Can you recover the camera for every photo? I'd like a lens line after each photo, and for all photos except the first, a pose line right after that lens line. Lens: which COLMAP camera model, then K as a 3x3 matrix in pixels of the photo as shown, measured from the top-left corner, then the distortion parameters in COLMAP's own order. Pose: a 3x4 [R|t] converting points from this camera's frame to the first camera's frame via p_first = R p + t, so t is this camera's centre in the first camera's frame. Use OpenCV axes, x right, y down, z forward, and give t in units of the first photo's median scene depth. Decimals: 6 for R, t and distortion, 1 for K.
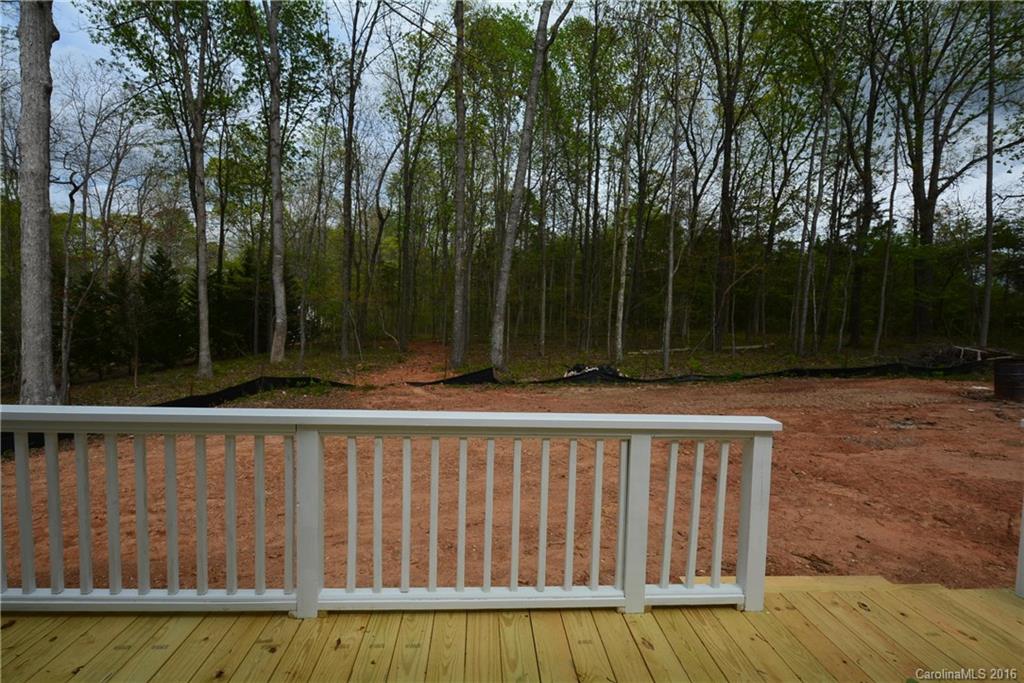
lens RADIAL K [[490.7, 0, 512.0], [0, 490.7, 341.5], [0, 0, 1]] dist [0.004842, -0.011136]
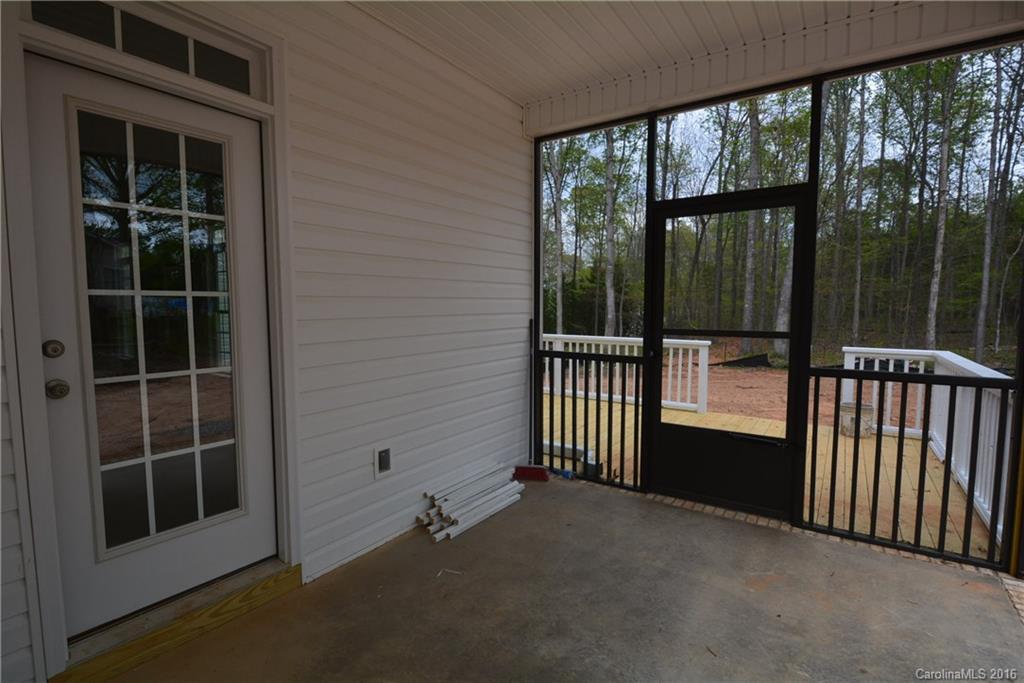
lens RADIAL K [[461.9, 0, 512.0], [0, 461.9, 341.5], [0, 0, 1]] dist [0.000176, -0.009120]
pose [[0.778461, 0.024046, -0.627232, 0.092758], [-0.018211, 0.999711, 0.015724, 0.009988], [0.627429, -0.000818, 0.778674, -0.115385]]
